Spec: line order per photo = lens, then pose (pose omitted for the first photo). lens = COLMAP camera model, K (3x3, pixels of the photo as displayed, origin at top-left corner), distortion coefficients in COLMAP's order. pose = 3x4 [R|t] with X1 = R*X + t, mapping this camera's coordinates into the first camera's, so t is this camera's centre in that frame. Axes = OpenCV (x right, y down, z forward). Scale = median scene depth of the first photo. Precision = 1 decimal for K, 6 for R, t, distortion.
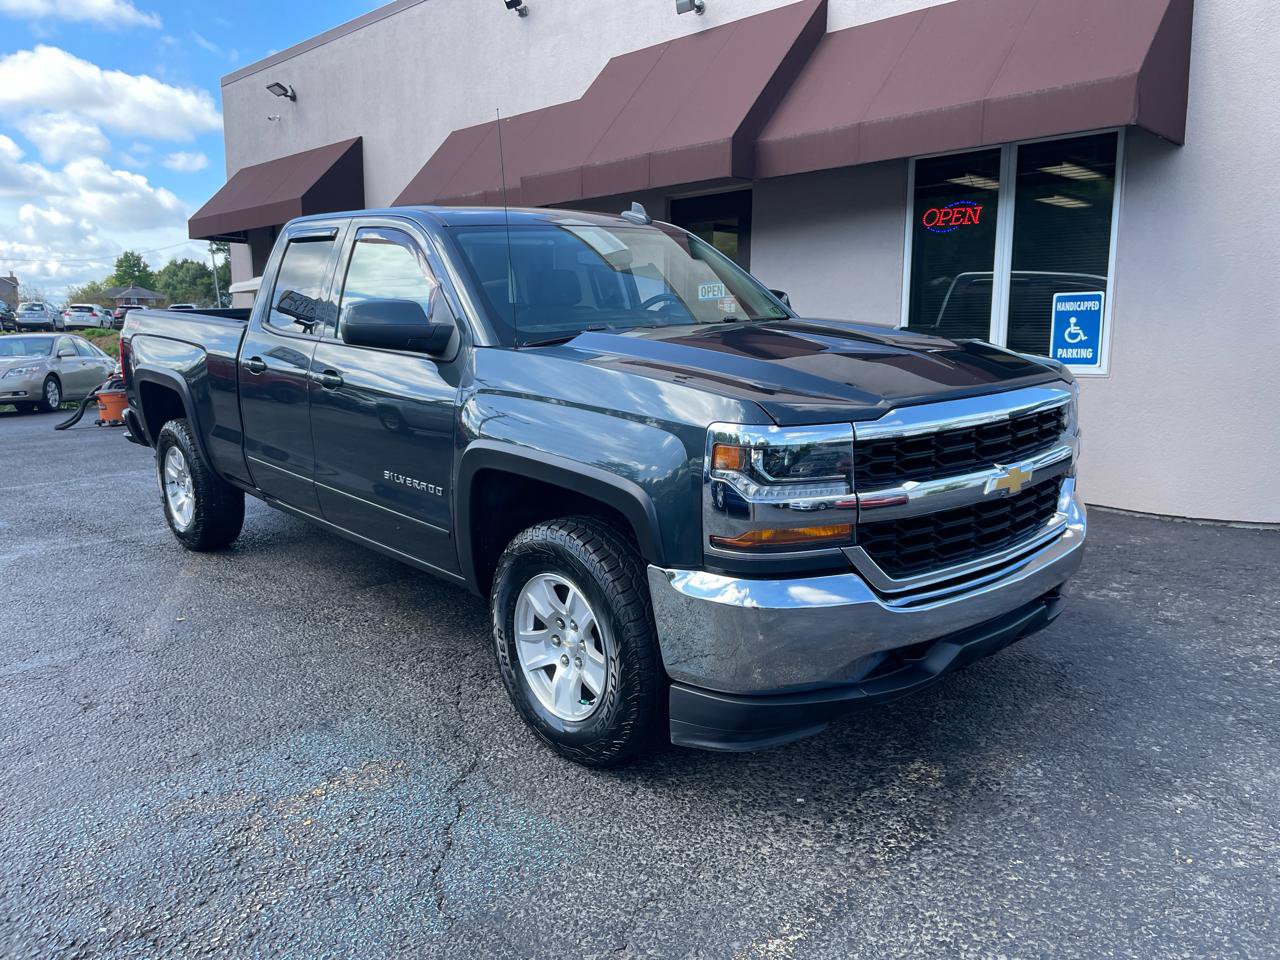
lens RADIAL K [[975.8, 0, 630.8], [0, 975.8, 482.0], [0, 0, 1]] dist [0.074118, -0.099545]
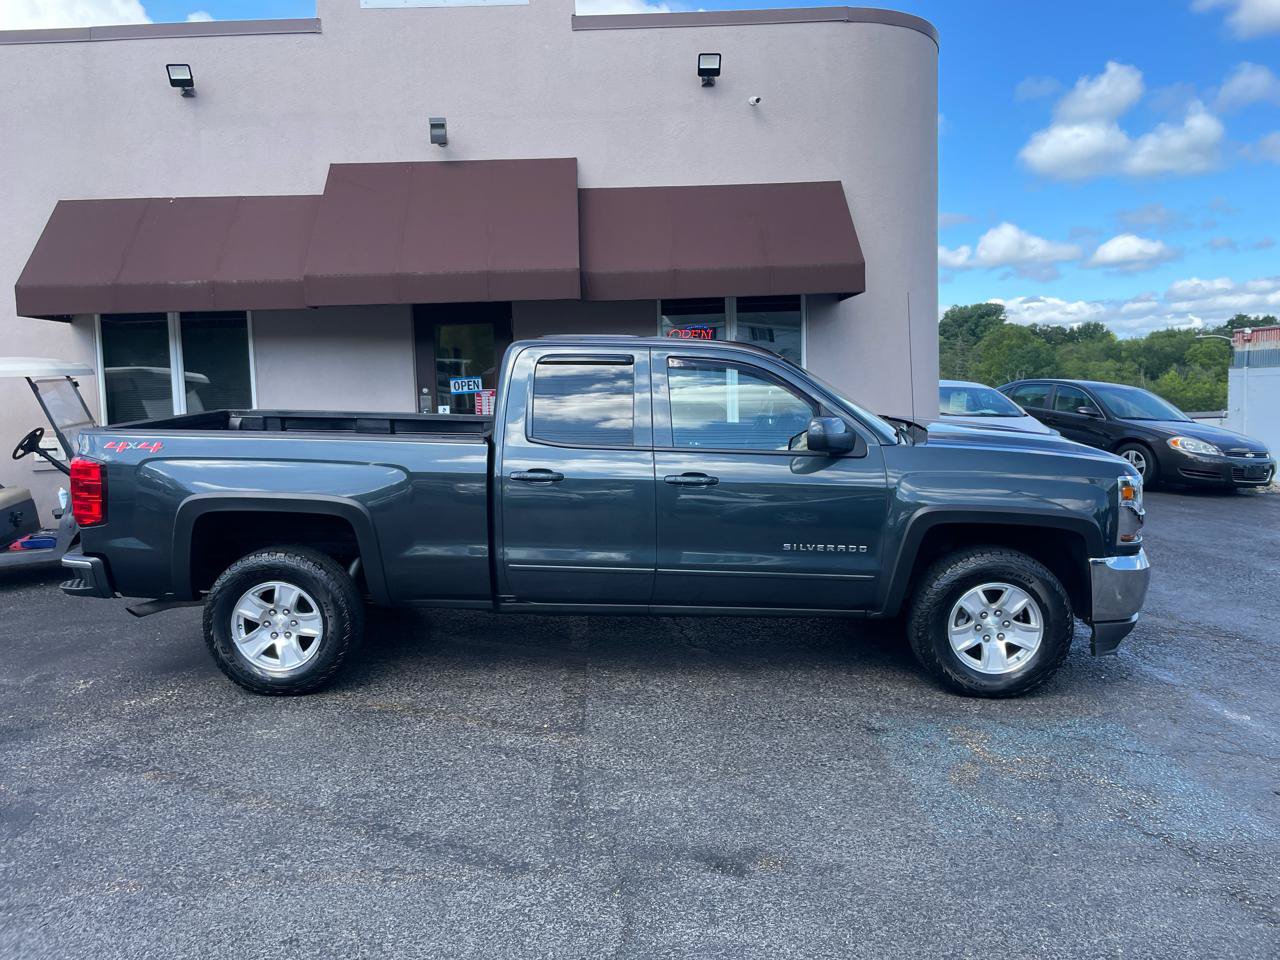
lens RADIAL K [[975.8, 0, 629.1], [0, 975.8, 473.0], [0, 0, 1]] dist [0.074118, -0.099545]
pose [[0.683099, -0.078313, 0.726115, -0.826987], [0.135509, 0.990561, -0.020647, -0.066341], [-0.717644, 0.112500, 0.687263, 0.149470]]
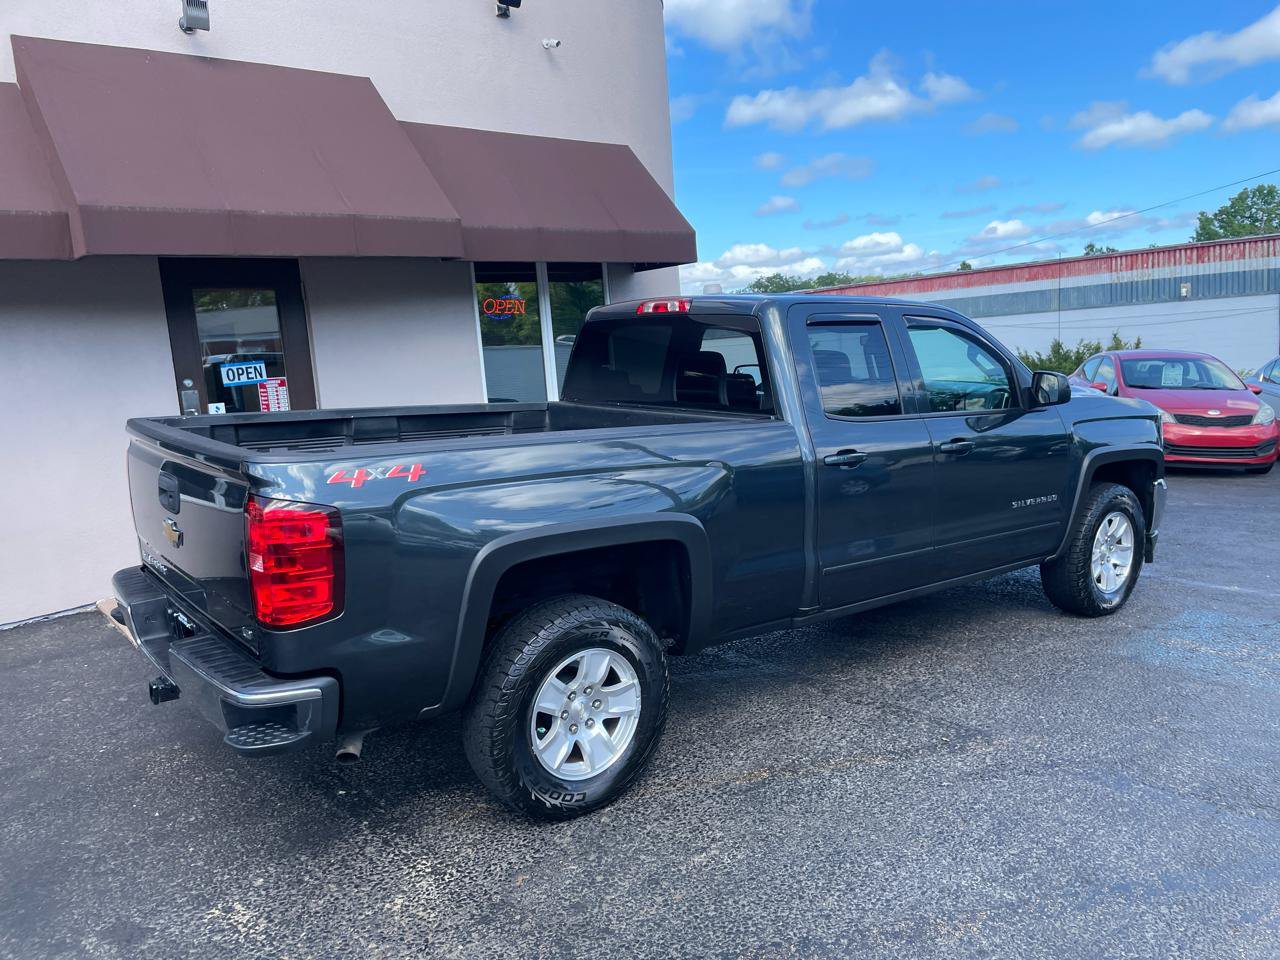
lens RADIAL K [[975.8, 0, 648.4], [0, 975.8, 486.2], [0, 0, 1]] dist [0.074118, -0.099545]
pose [[0.063368, -0.144683, 0.987447, -0.975780], [0.213710, 0.968451, 0.128185, -0.188448], [-0.974840, 0.202904, 0.092289, 0.836936]]
